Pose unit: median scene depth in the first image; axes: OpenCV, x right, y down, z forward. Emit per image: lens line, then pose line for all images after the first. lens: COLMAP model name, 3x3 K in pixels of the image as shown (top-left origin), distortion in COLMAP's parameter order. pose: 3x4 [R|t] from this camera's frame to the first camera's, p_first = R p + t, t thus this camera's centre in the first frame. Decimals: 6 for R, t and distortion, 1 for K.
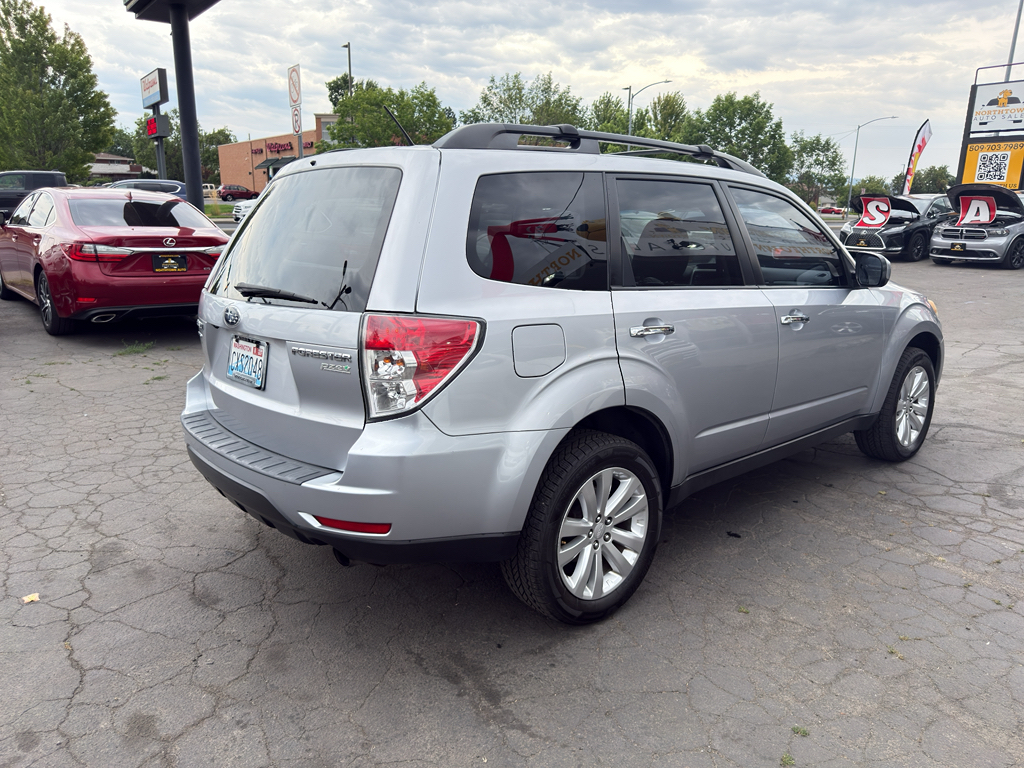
lens RADIAL K [[727.9, 0, 520.0], [0, 727.9, 382.0], [0, 0, 1]] dist [0.018102, -0.019676]
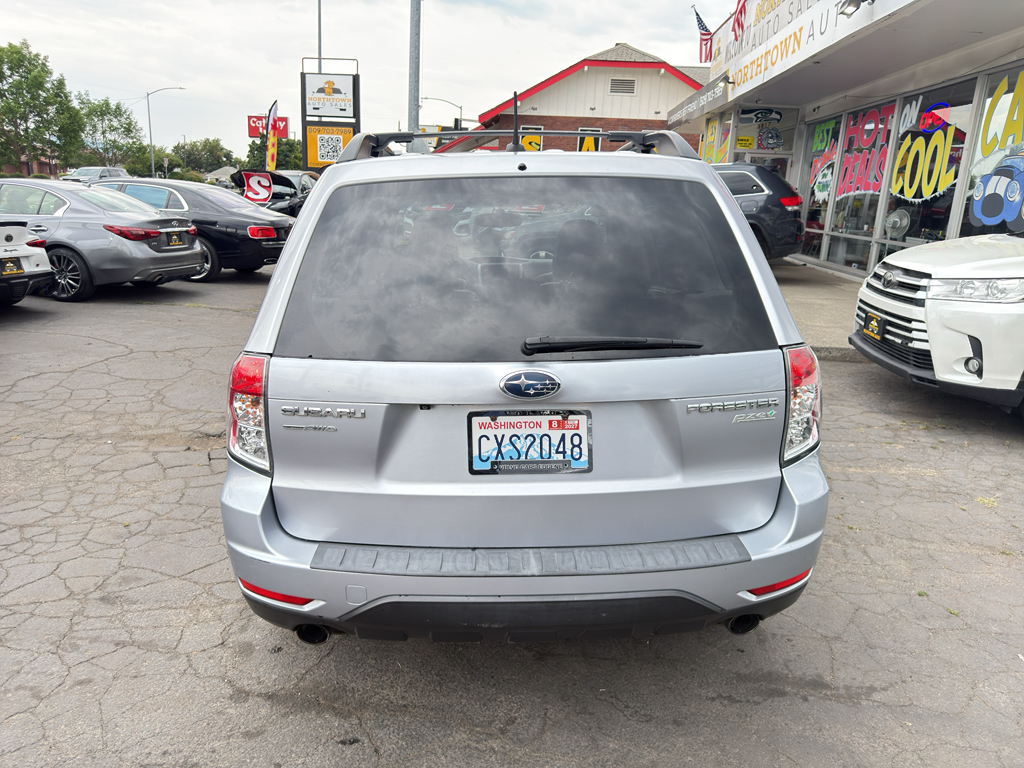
lens RADIAL K [[727.9, 0, 500.2], [0, 727.9, 380.9], [0, 0, 1]] dist [0.018102, -0.019676]
pose [[0.640576, -0.184430, 0.745418, -0.107043], [0.155425, 0.981777, 0.109345, -0.019986], [-0.752001, 0.045813, 0.657568, 0.063604]]
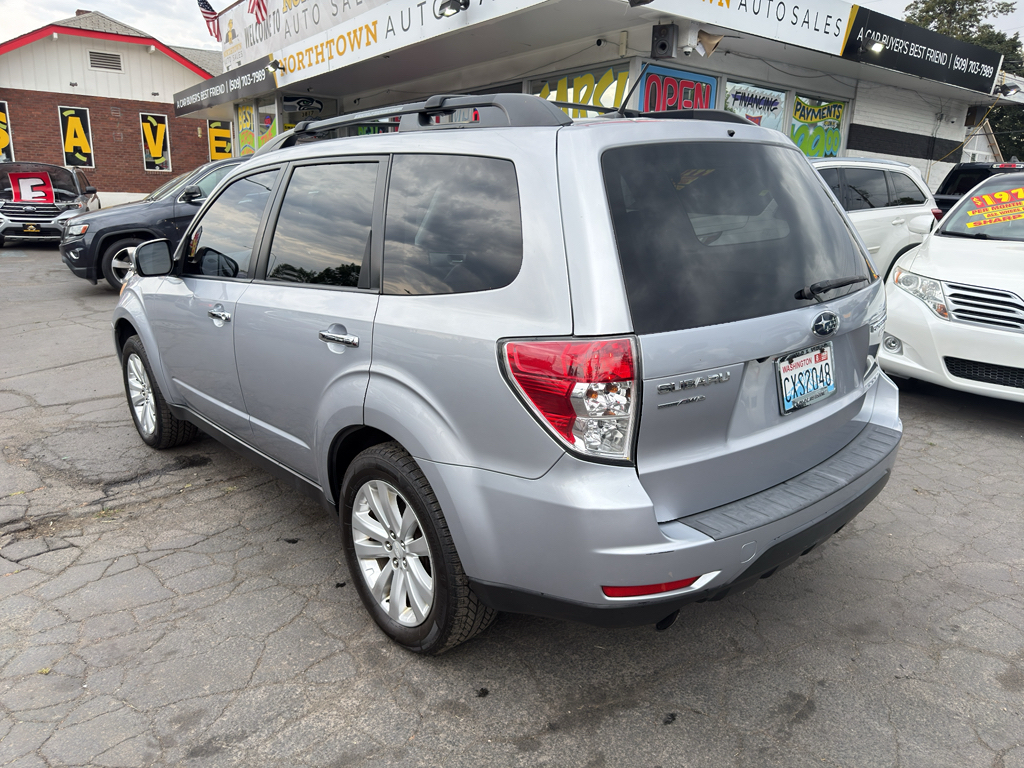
lens RADIAL K [[727.9, 0, 508.9], [0, 727.9, 389.8], [0, 0, 1]] dist [0.018102, -0.019676]
pose [[-0.002430, -0.267112, 0.963663, -0.136690], [0.217068, 0.940547, 0.261252, -0.035440], [-0.976153, 0.209815, 0.055696, 0.149916]]
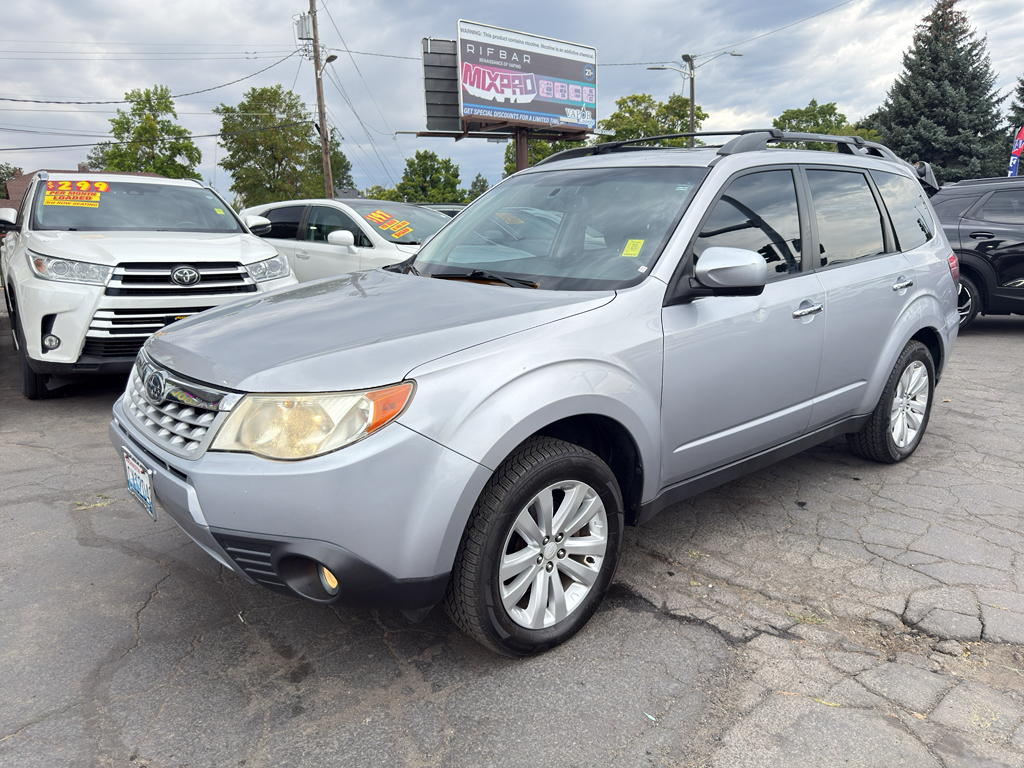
lens RADIAL K [[727.9, 0, 513.4], [0, 727.9, 389.8], [0, 0, 1]] dist [0.018102, -0.019676]
pose [[-0.999965, 0.002893, 0.007833, 0.057858], [0.005979, 0.902838, 0.429939, -0.071073], [-0.005828, 0.429971, -0.902824, 0.341900]]
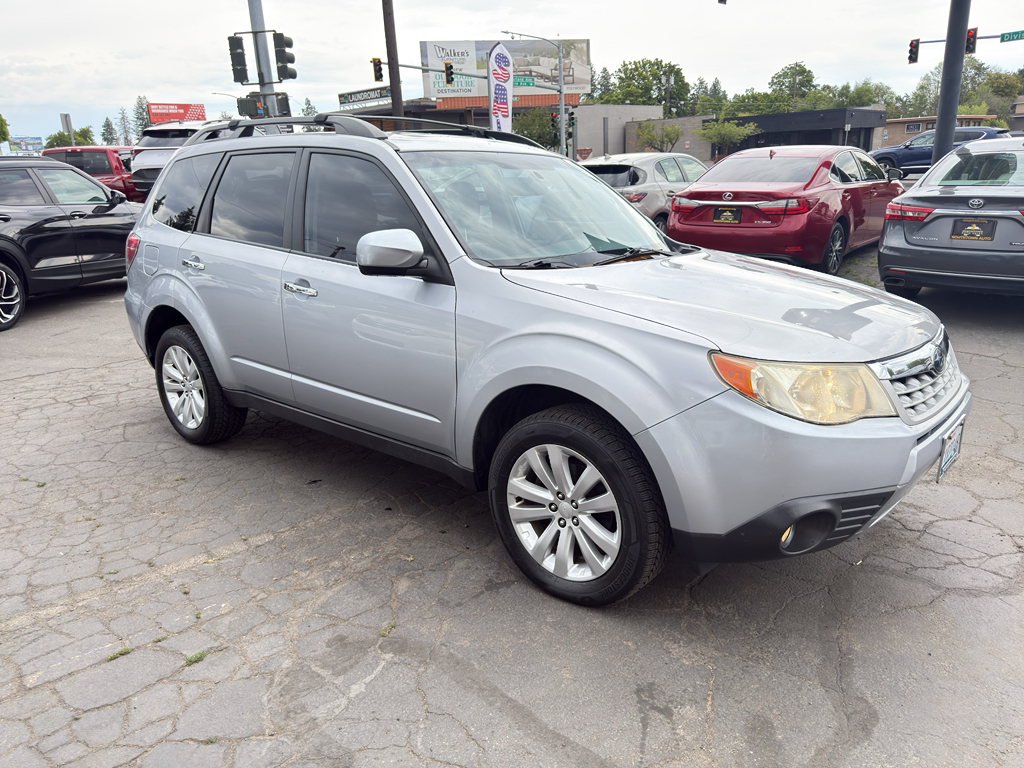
lens RADIAL K [[727.9, 0, 515.5], [0, 727.9, 388.5], [0, 0, 1]] dist [0.018102, -0.019676]
pose [[0.141526, 0.269169, -0.952638, 0.206919], [-0.195843, 0.950917, 0.239588, -0.037283], [0.970369, 0.152660, 0.187294, 0.166651]]
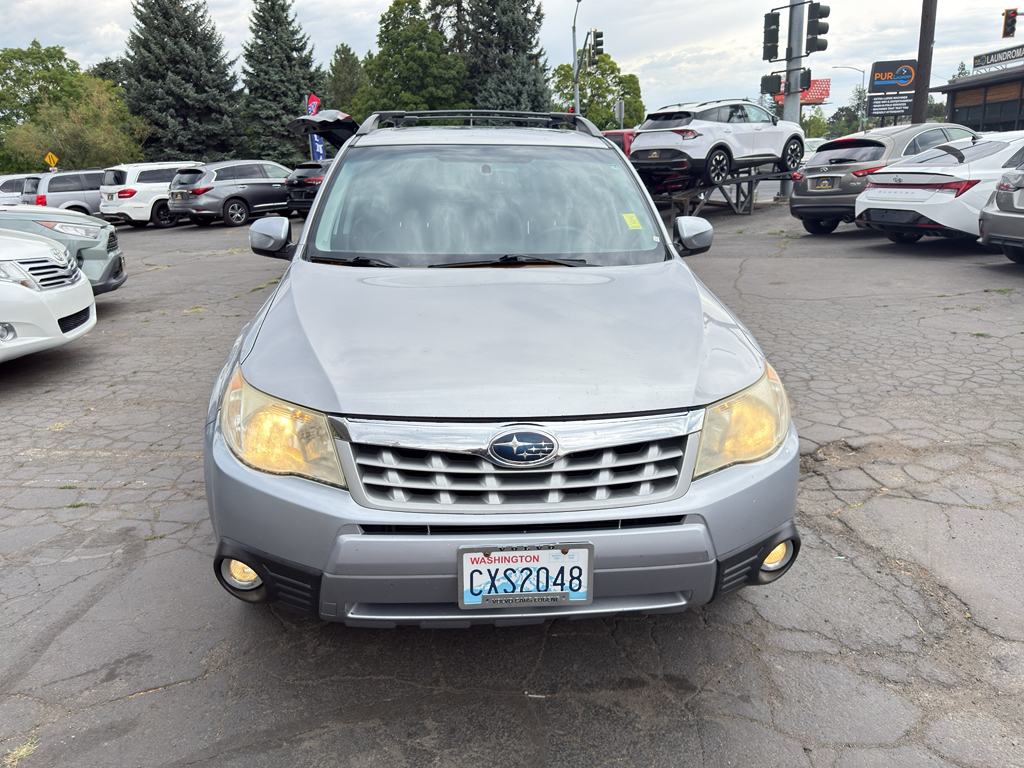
lens RADIAL K [[727.9, 0, 505.7], [0, 727.9, 382.3], [0, 0, 1]] dist [0.018102, -0.019676]
pose [[-0.603223, 0.234427, -0.762343, 0.167792], [-0.157248, 0.902111, 0.401833, -0.064502], [0.781918, 0.362271, -0.507311, 0.284324]]
